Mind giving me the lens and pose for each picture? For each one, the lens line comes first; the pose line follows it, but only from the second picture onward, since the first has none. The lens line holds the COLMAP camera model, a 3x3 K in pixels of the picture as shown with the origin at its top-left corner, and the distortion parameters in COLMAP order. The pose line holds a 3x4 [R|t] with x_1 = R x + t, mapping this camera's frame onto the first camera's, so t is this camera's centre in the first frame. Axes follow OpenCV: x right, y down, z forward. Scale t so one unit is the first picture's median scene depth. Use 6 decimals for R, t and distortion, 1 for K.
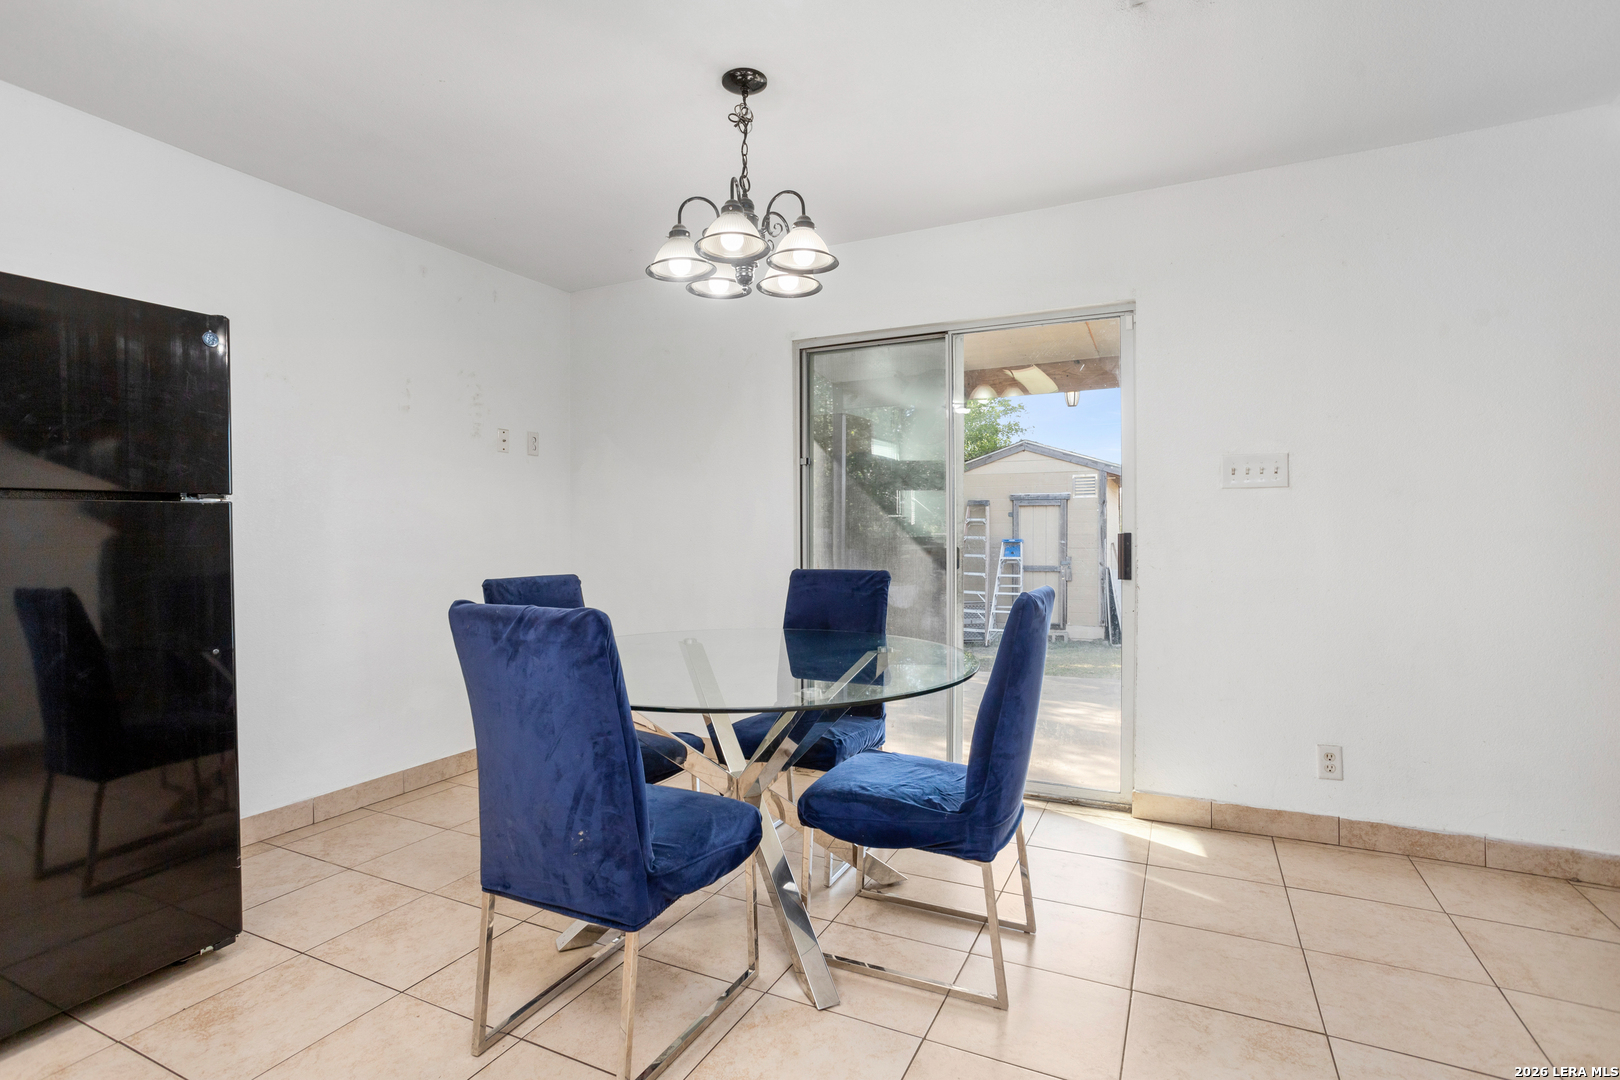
lens RADIAL K [[806.5, 0, 790.2], [0, 806.5, 506.0], [0, 0, 1]] dist [-0.053591, 0.031558]
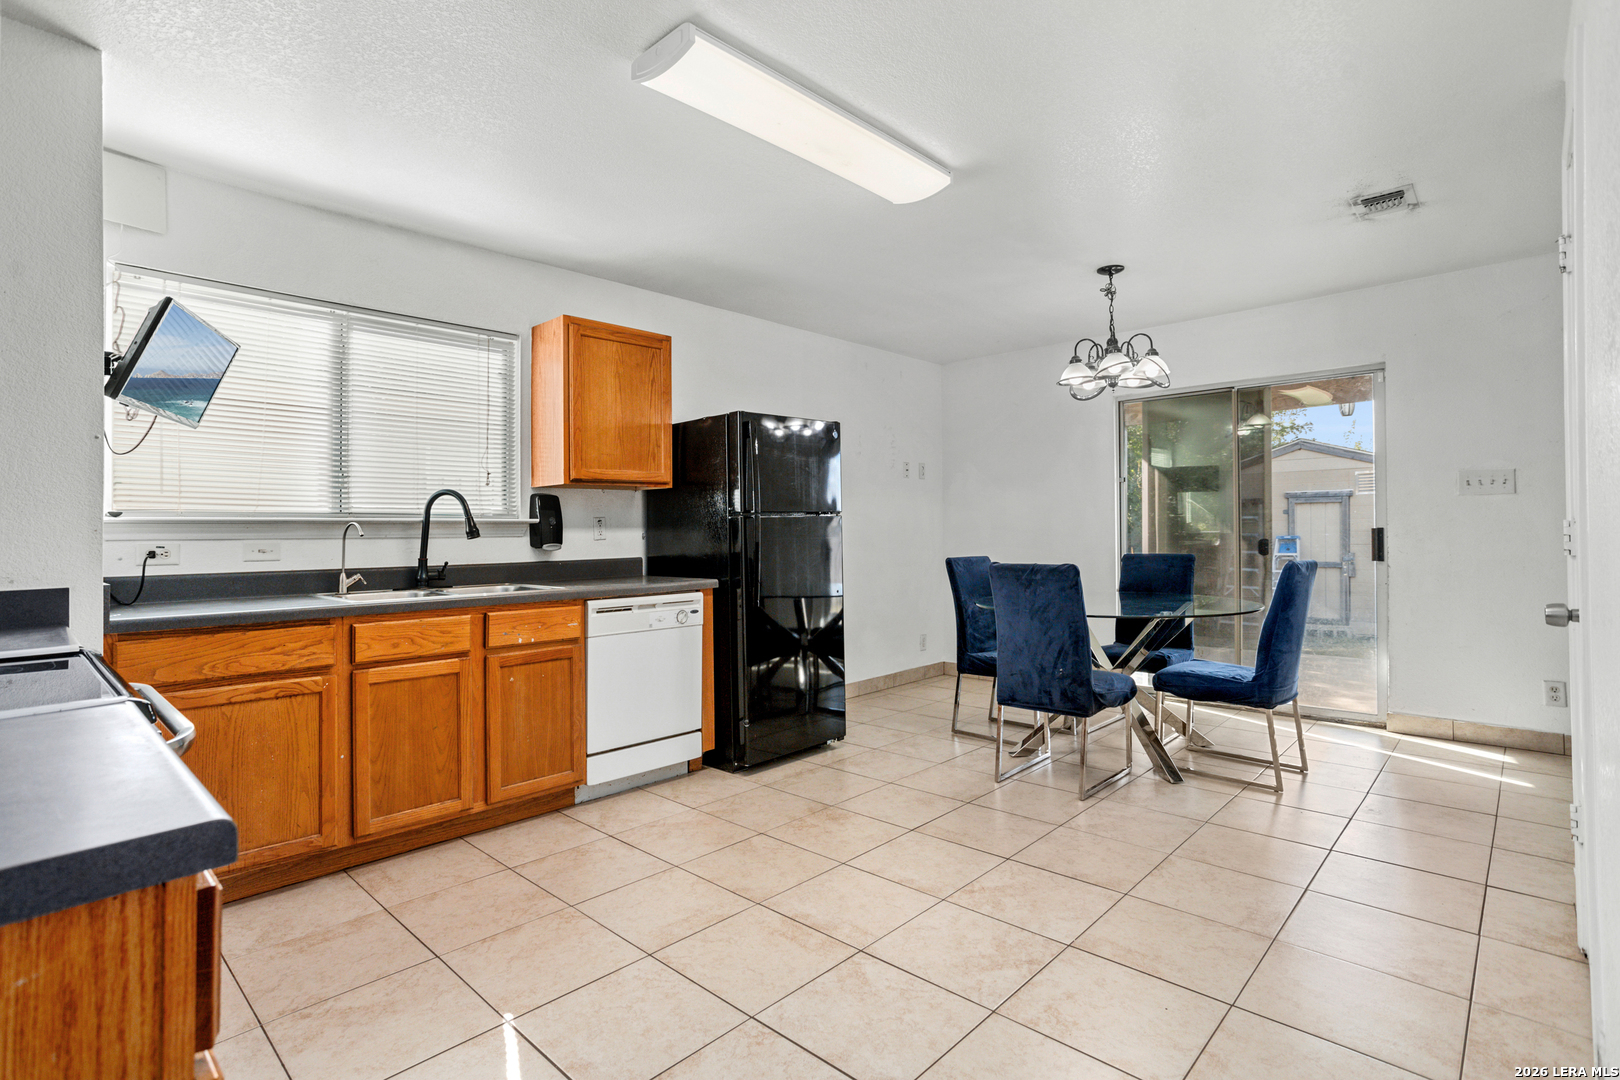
lens RADIAL K [[781.4, 0, 789.3], [0, 781.4, 521.5], [0, 0, 1]] dist [-0.019568, 0.000380]
pose [[0.954794, -0.012152, -0.297018, -0.225672], [0.017531, 0.999727, 0.015453, -0.022237], [0.296749, -0.019962, 0.954747, -0.817315]]
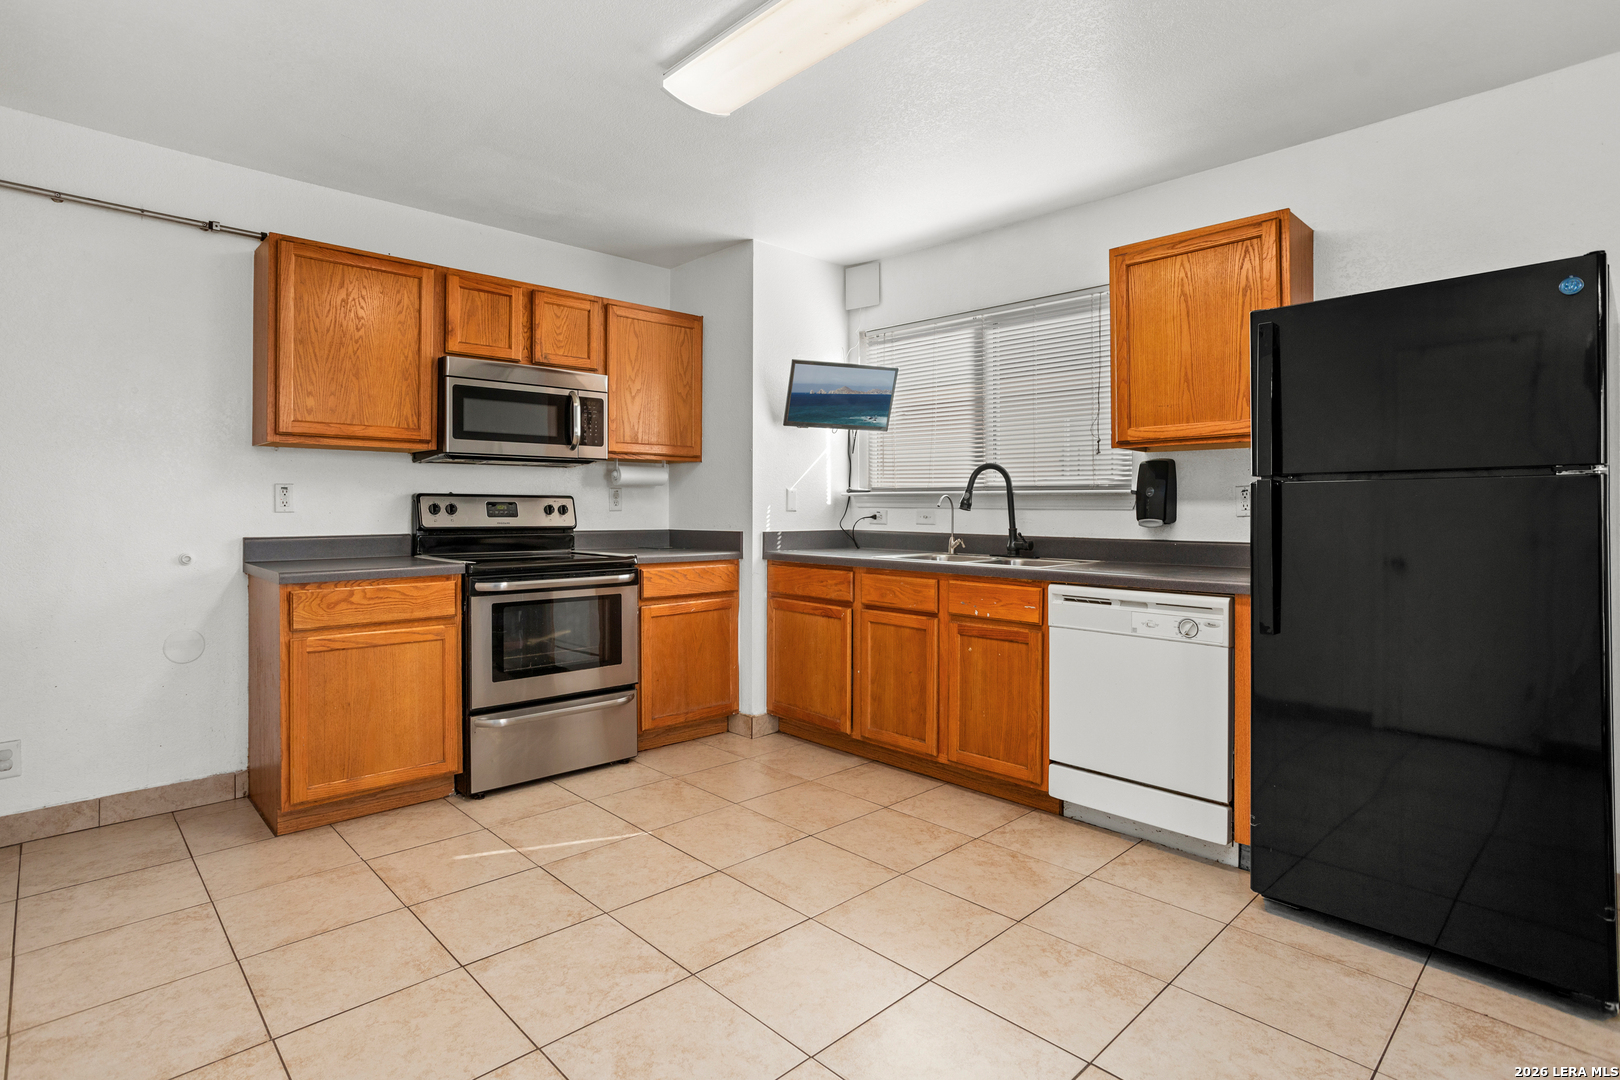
lens RADIAL K [[806.5, 0, 790.2], [0, 806.5, 506.0], [0, 0, 1]] dist [-0.053591, 0.031558]
pose [[-0.328160, -0.001607, -0.944621, 0.326873], [0.022730, 0.999696, -0.009597, 0.016717], [0.944349, -0.024621, -0.328024, 0.443899]]
